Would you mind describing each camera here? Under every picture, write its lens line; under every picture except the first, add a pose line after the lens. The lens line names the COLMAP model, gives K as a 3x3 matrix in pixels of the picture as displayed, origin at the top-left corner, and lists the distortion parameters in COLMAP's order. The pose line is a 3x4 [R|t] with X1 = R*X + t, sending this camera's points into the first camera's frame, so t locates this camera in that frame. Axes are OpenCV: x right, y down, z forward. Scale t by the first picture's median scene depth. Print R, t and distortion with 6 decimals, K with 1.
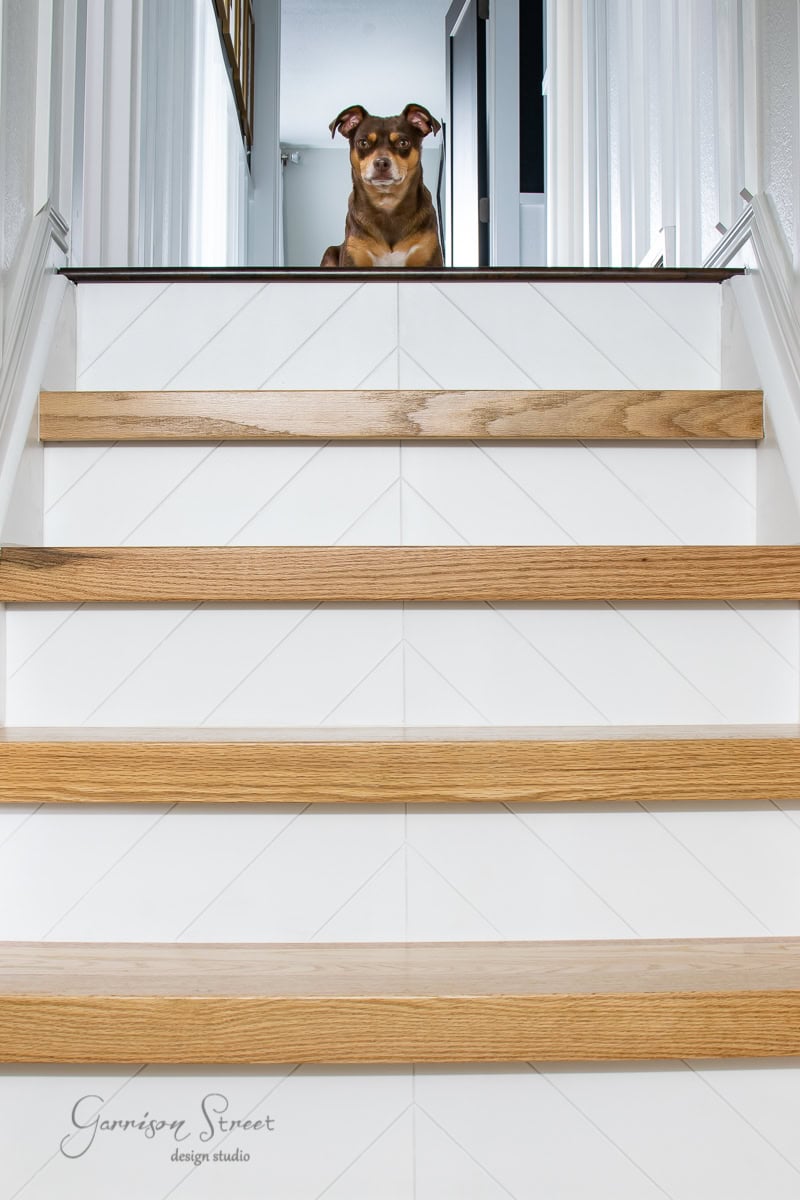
lens RADIAL K [[1928.0, 0, 378.9], [0, 1928.0, 607.8], [0, 0, 1]] dist [-0.155318, 0.000000]
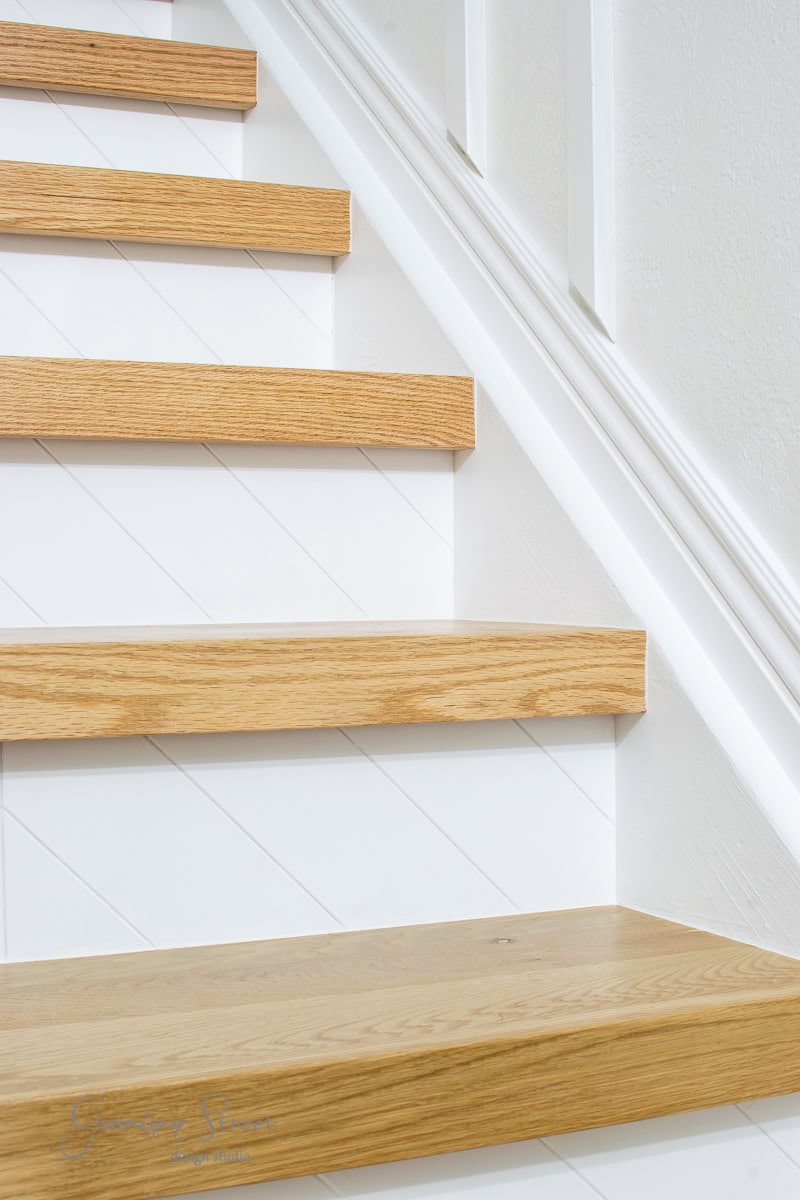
lens RADIAL K [[1832.1, 0, 399.5], [0, 1832.1, 604.4], [0, 0, 1]] dist [-0.159499, 0.000000]
pose [[0.901129, -0.006164, 0.433507, -0.107835], [-0.007399, 0.999535, 0.029592, 0.220469], [-0.433487, -0.029874, 0.900664, 0.139761]]
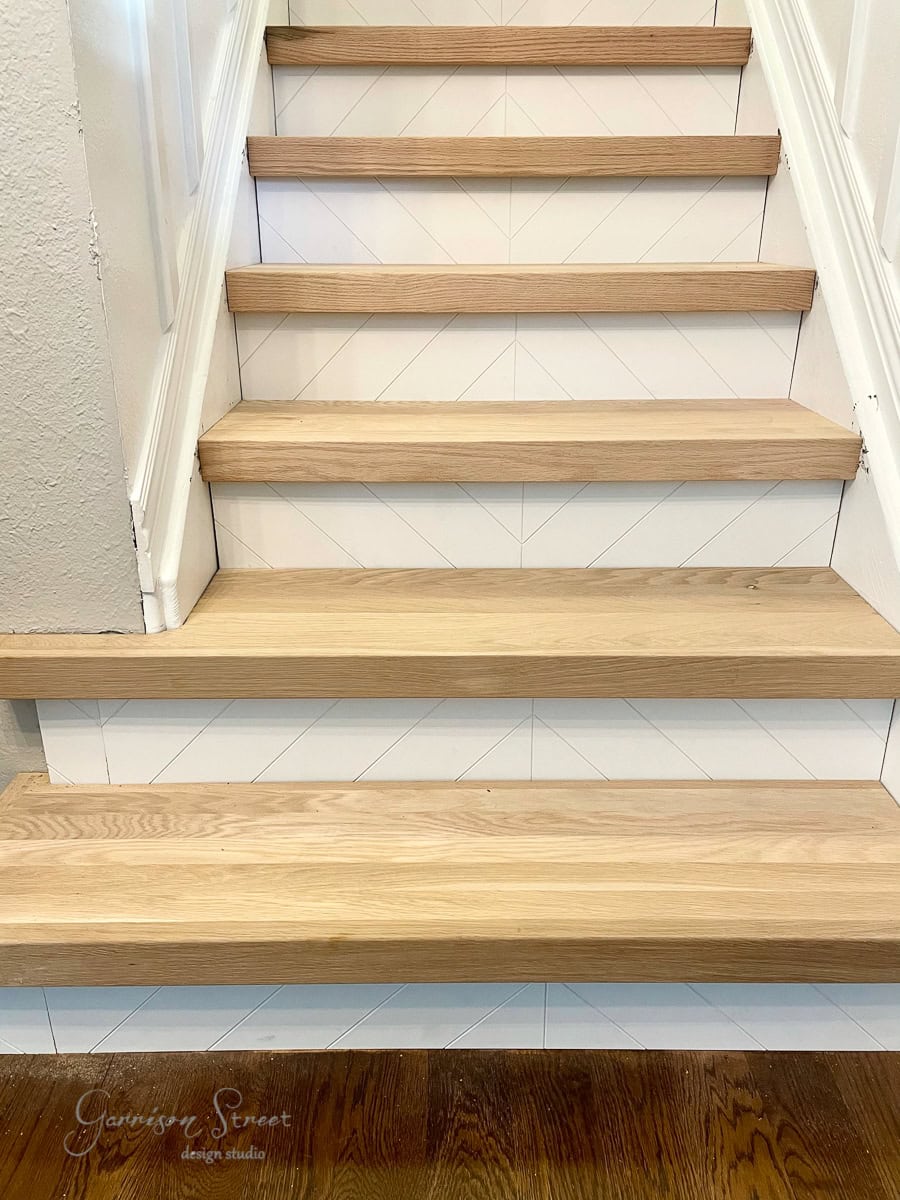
lens RADIAL K [[904.5, 0, 446.3], [0, 904.5, 589.9], [0, 0, 1]] dist [0.082299, -0.105446]
pose [[0.999954, 0.005345, -0.007982, -0.031836], [-0.001846, 0.922344, 0.386364, 0.111521], [0.009427, -0.386332, 0.922312, 0.073129]]
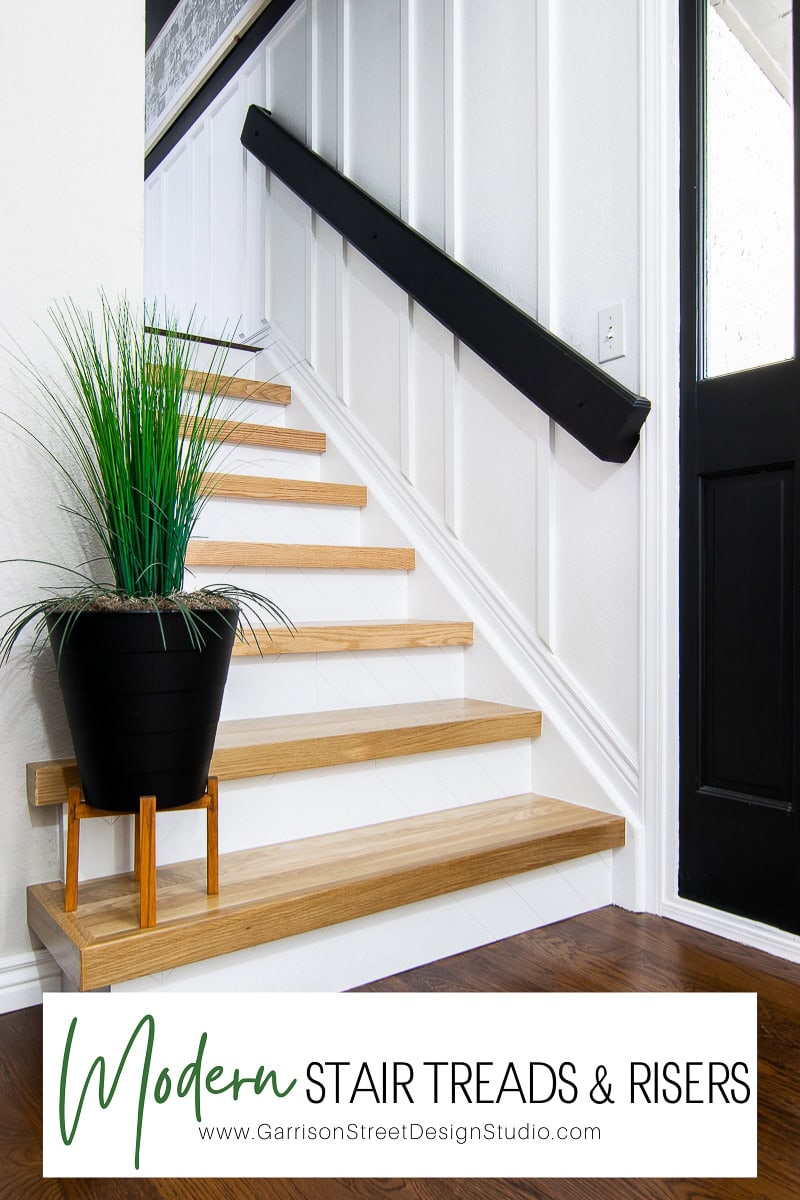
lens RADIAL K [[849.5, 0, 397.1], [0, 849.5, 595.9], [0, 0, 1]] dist [0.005747, -0.026798]
pose [[0.816009, 0.001889, 0.578036, -0.447060], [-0.010784, 0.999870, 0.011956, 0.203028], [-0.577939, -0.015990, 0.815924, -0.141989]]
